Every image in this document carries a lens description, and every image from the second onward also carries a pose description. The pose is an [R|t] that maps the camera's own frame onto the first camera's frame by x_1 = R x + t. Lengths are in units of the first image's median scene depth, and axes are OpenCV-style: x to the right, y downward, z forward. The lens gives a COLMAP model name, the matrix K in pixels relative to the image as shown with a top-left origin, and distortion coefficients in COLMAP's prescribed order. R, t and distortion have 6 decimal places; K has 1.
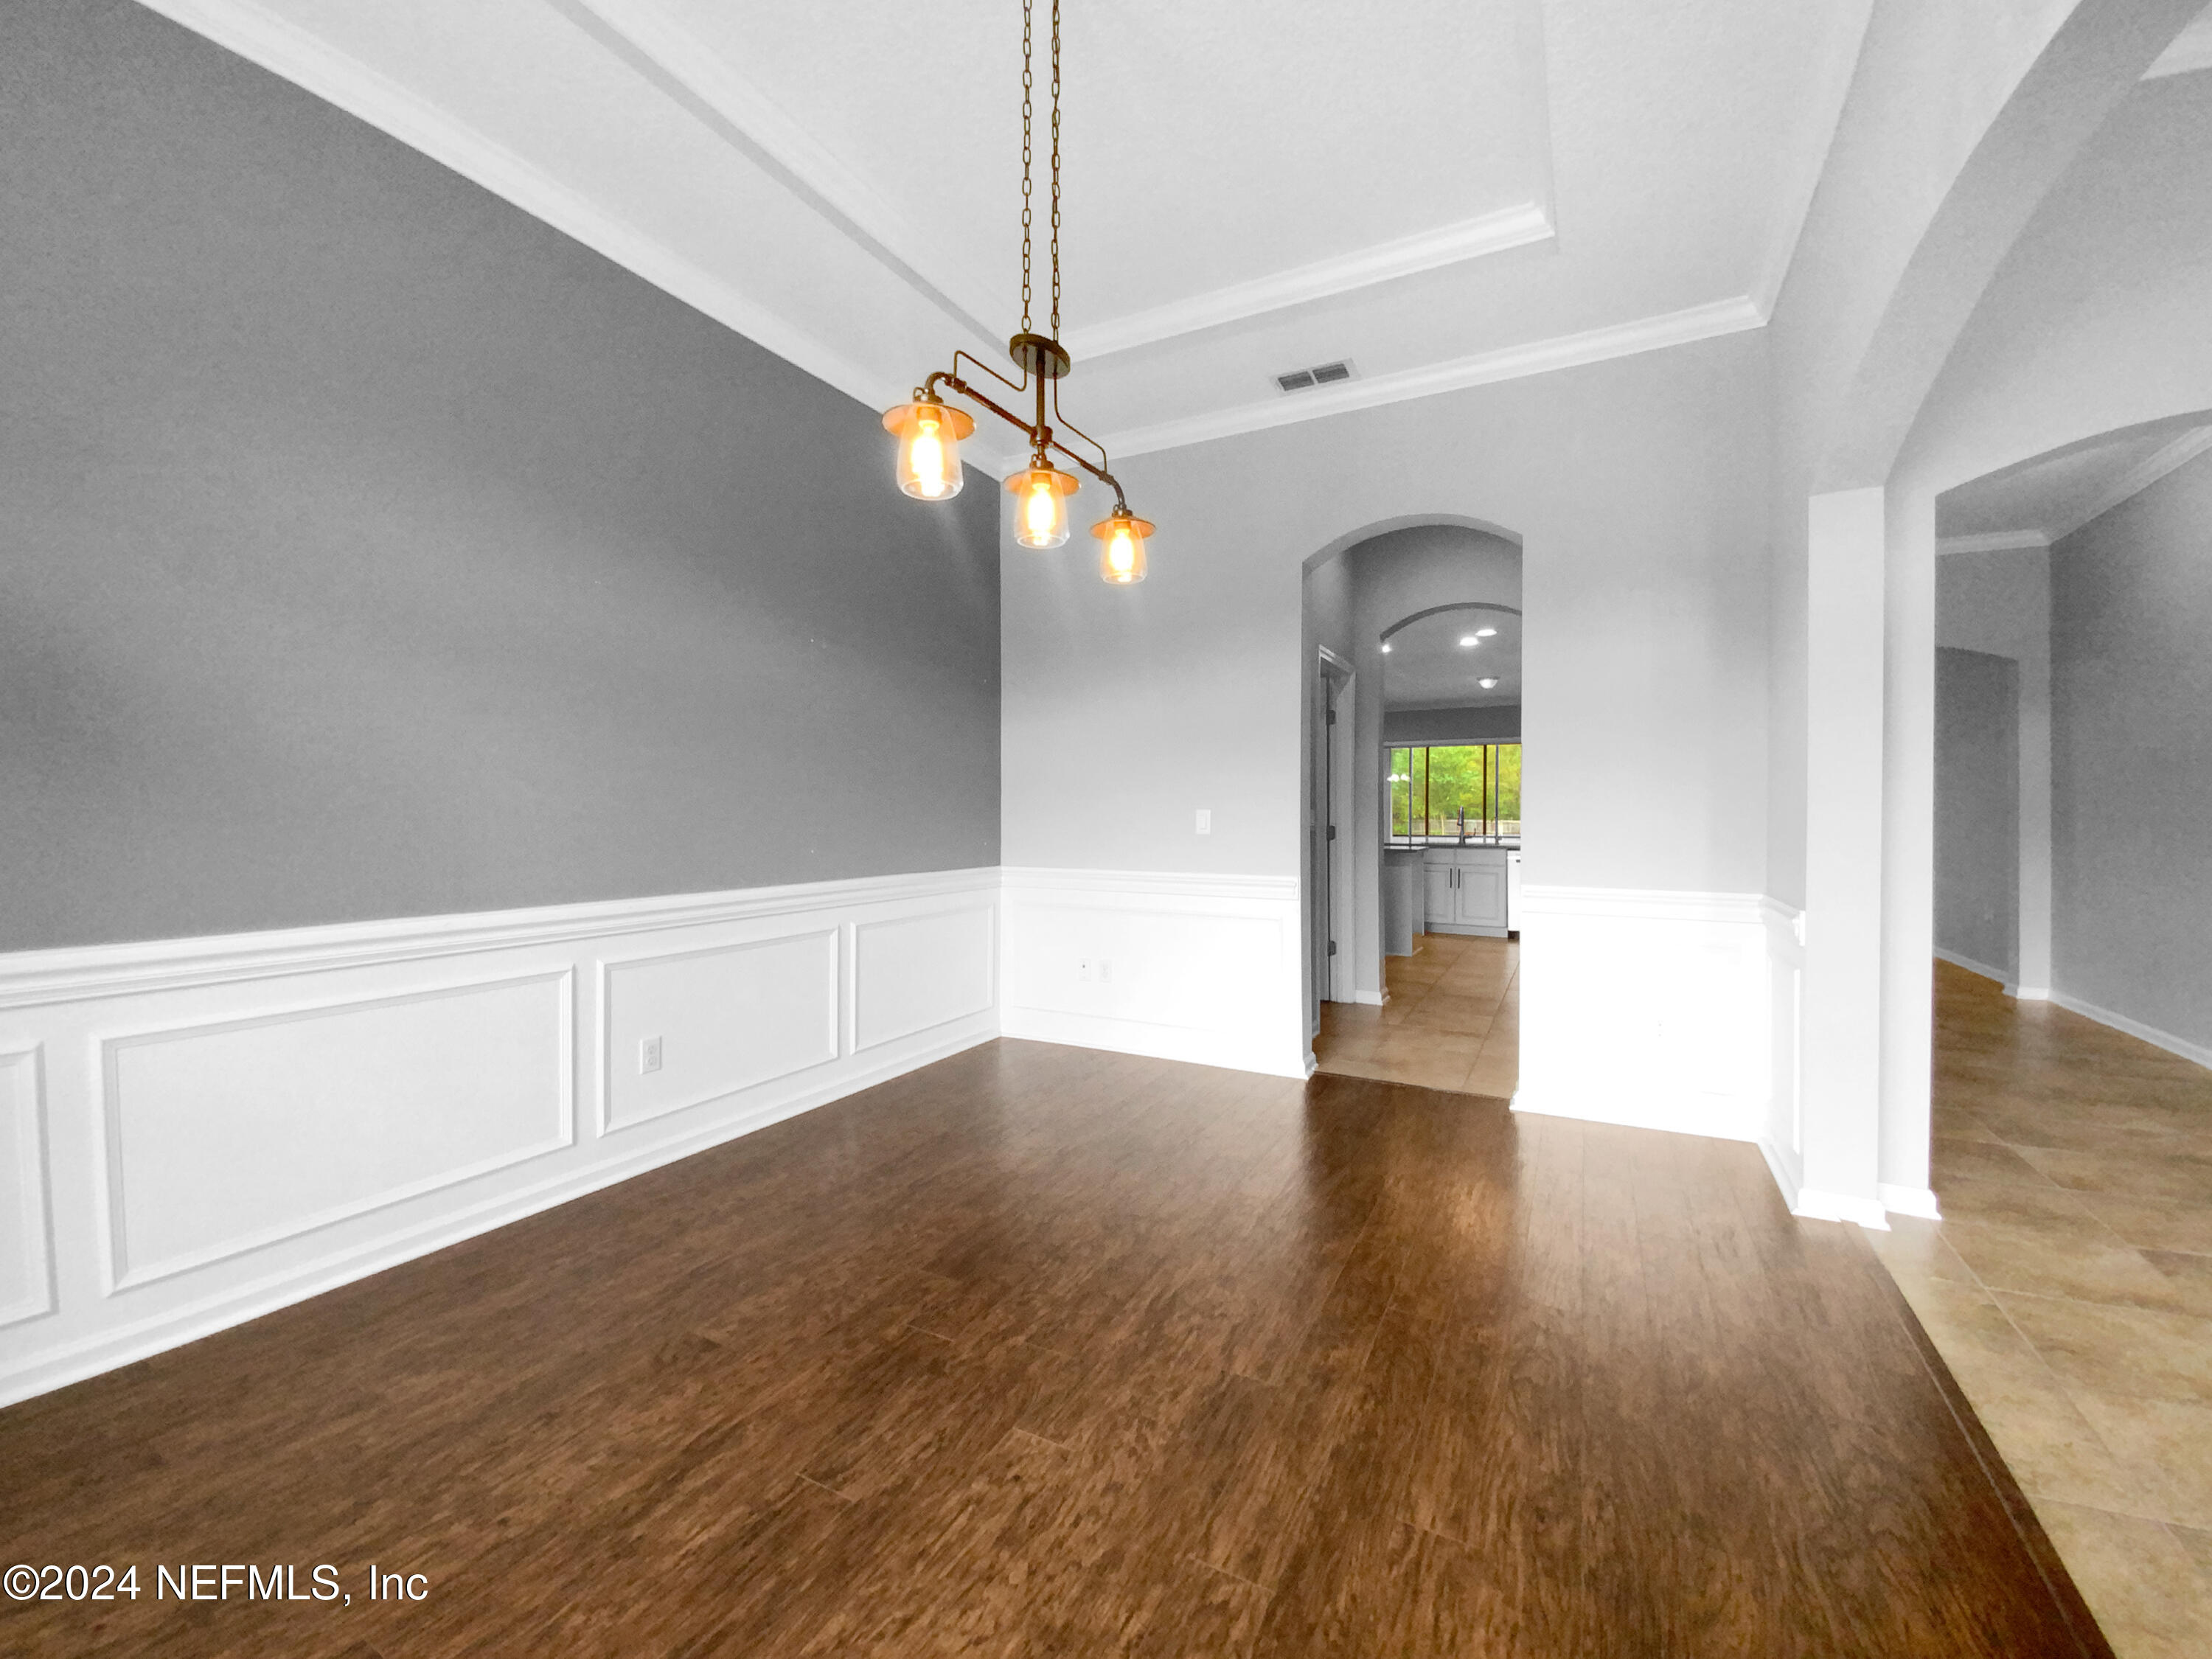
lens RADIAL K [[909.9, 0, 1113.0], [0, 909.9, 800.4], [0, 0, 1]] dist [0.011748, -0.010815]
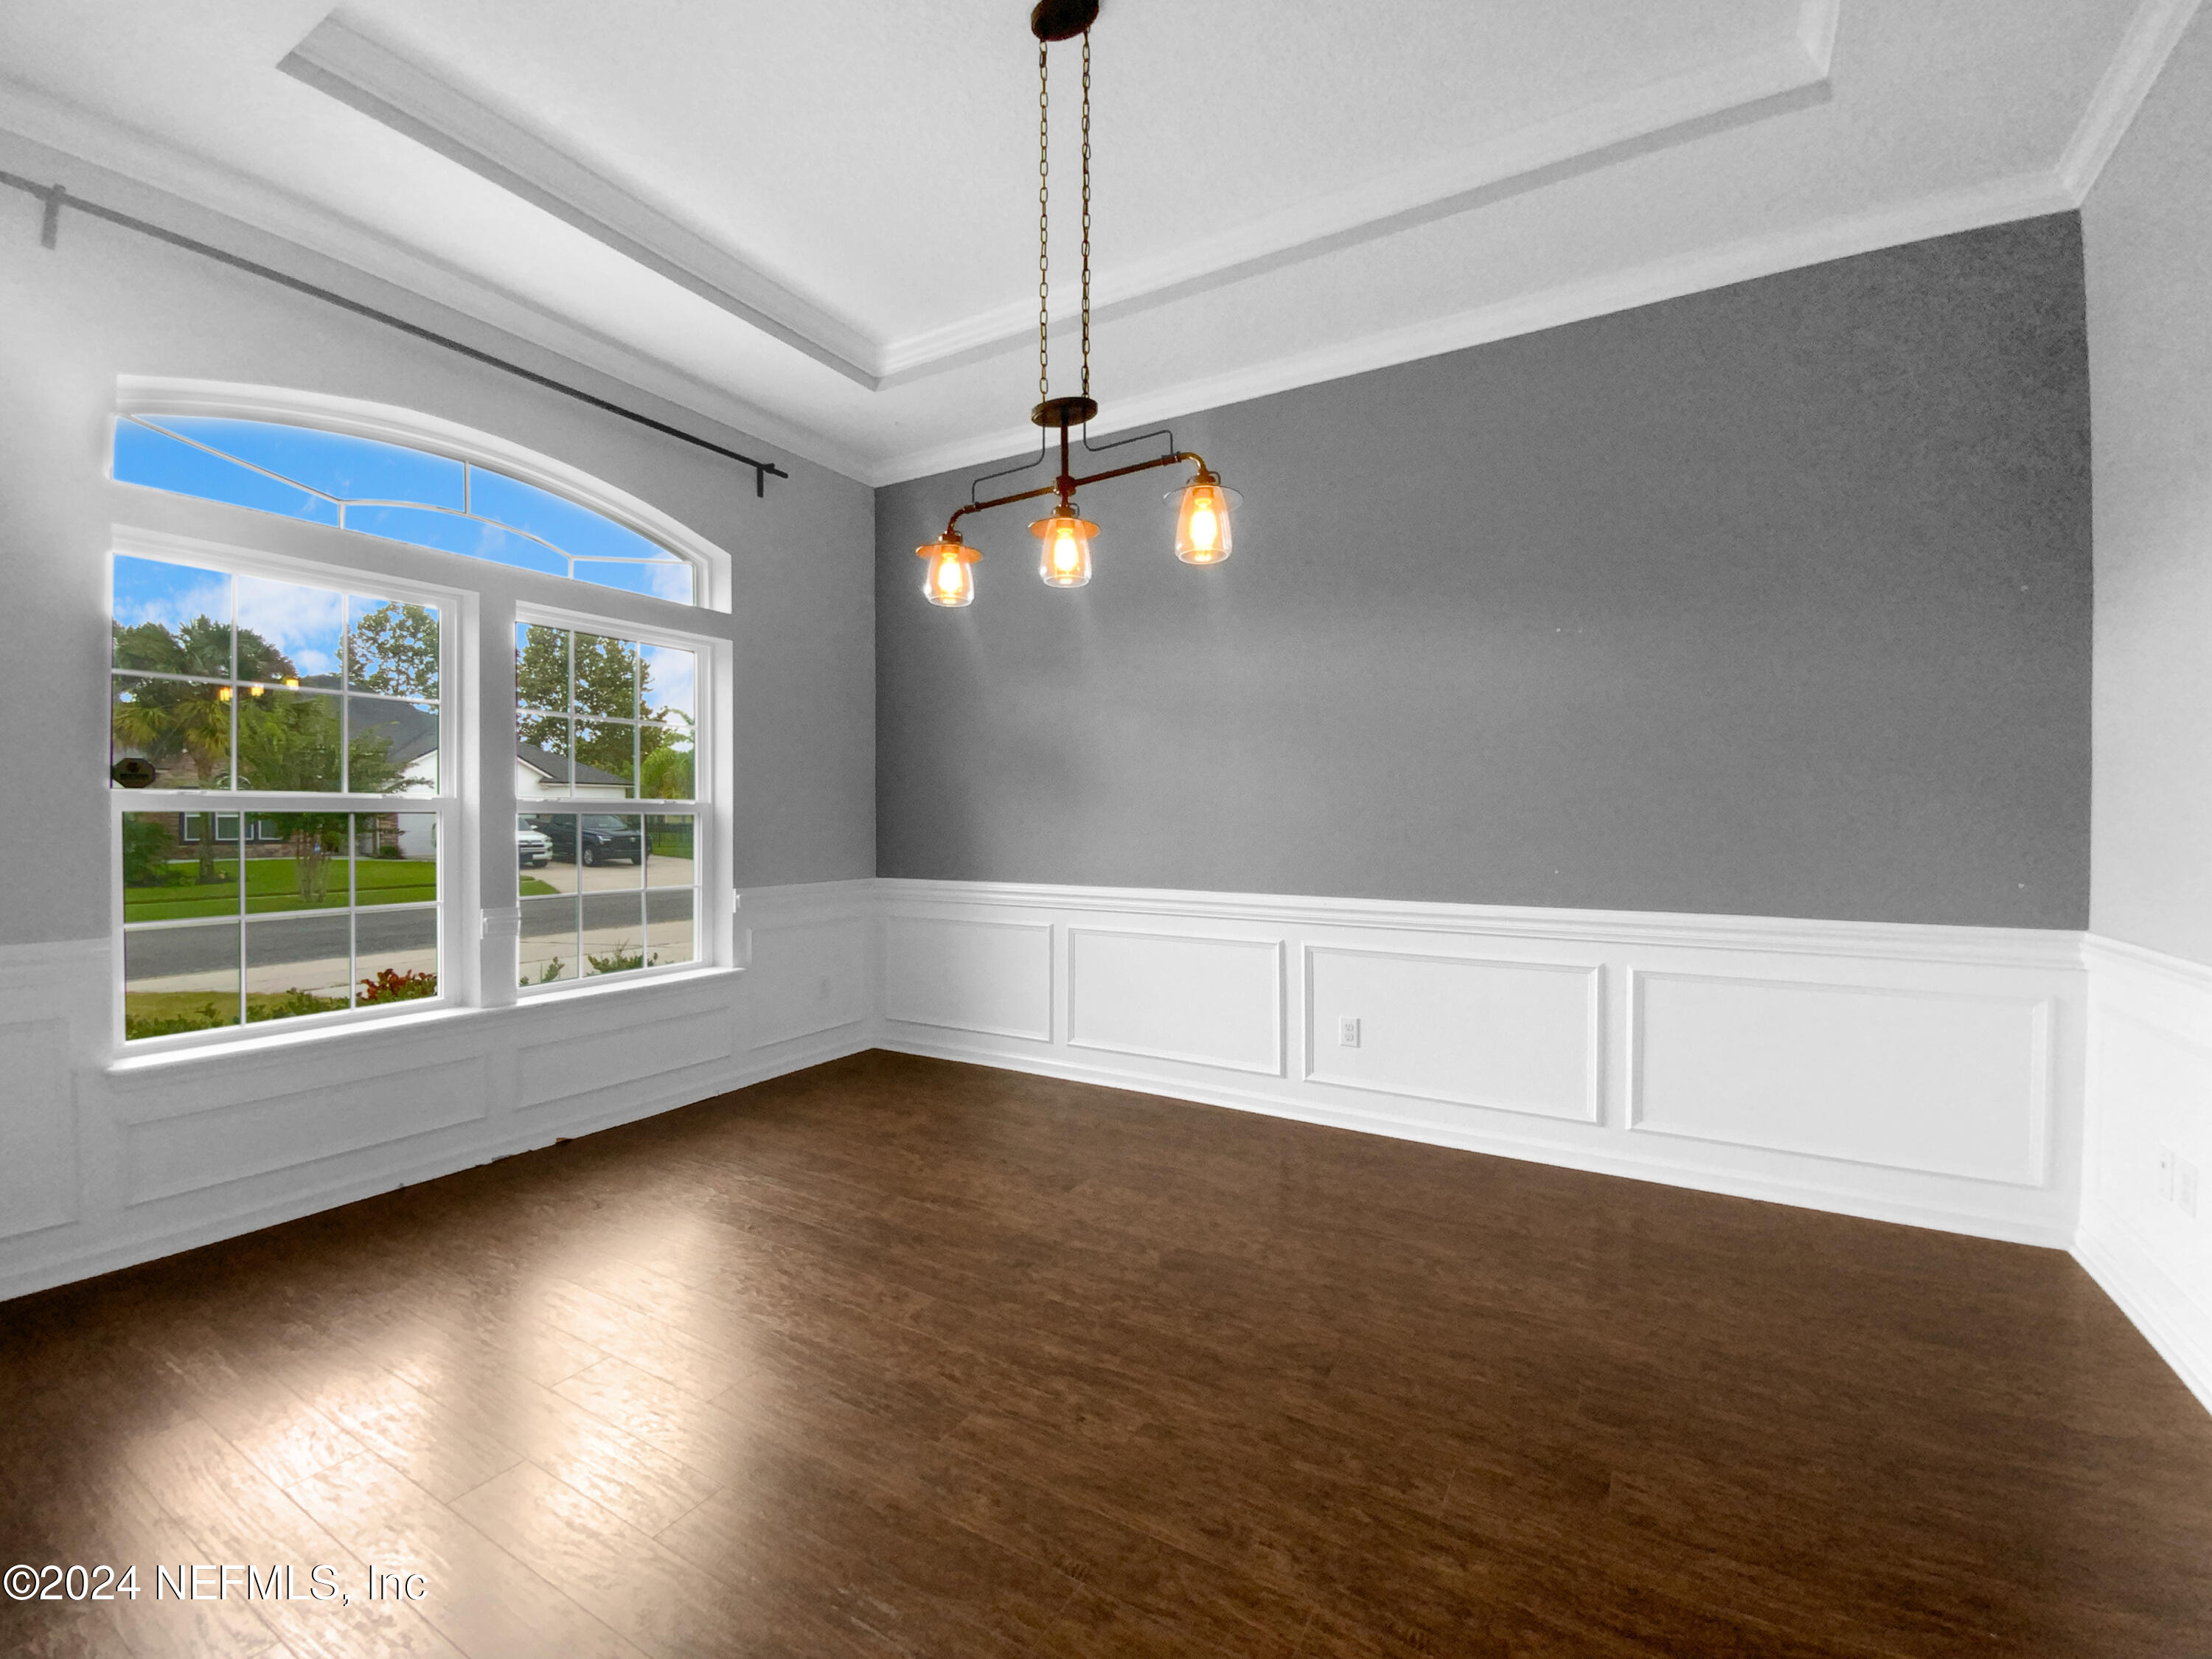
lens RADIAL K [[880.7, 0, 1083.3], [0, 880.7, 830.5], [0, 0, 1]] dist [-0.000776, -0.000407]
pose [[-0.031159, 0.022599, -0.999259, 0.940923], [0.023597, 0.999482, 0.021868, -0.020254], [0.999236, -0.022898, -0.031676, 1.028234]]
